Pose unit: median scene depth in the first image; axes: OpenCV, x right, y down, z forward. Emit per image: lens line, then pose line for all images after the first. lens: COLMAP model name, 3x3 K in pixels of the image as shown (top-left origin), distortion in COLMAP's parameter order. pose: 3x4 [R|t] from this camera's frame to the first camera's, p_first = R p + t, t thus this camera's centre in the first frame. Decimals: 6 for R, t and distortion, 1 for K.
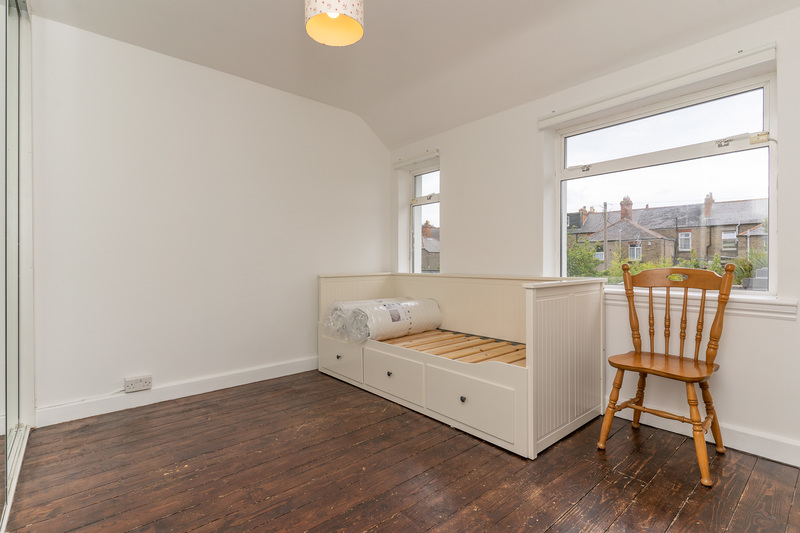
lens RADIAL K [[384.2, 0, 397.5], [0, 384.2, 264.7], [0, 0, 1]] dist [-0.002396, 0.000228]
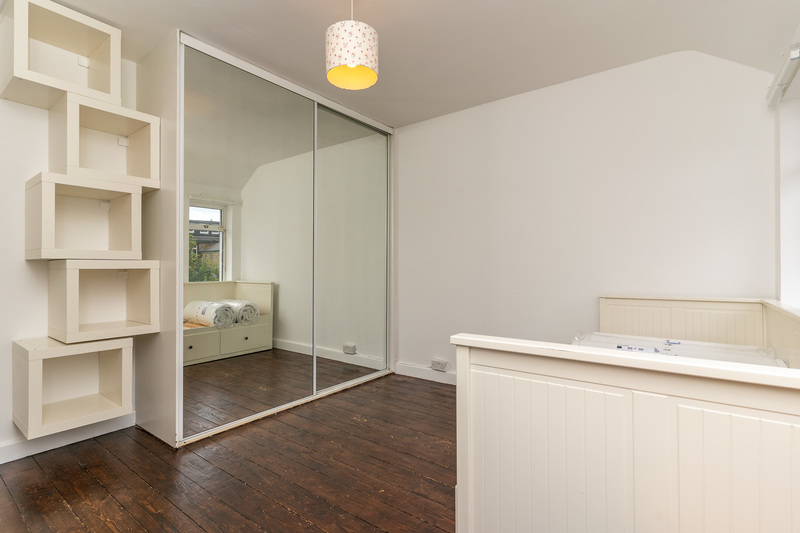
lens RADIAL K [[384.2, 0, 397.5], [0, 384.2, 264.7], [0, 0, 1]] dist [-0.002396, 0.000228]
pose [[0.202395, -0.007116, -0.979278, 0.825752], [-0.000854, 0.999972, -0.007443, -0.044887], [0.979304, 0.002342, 0.202383, 0.767022]]
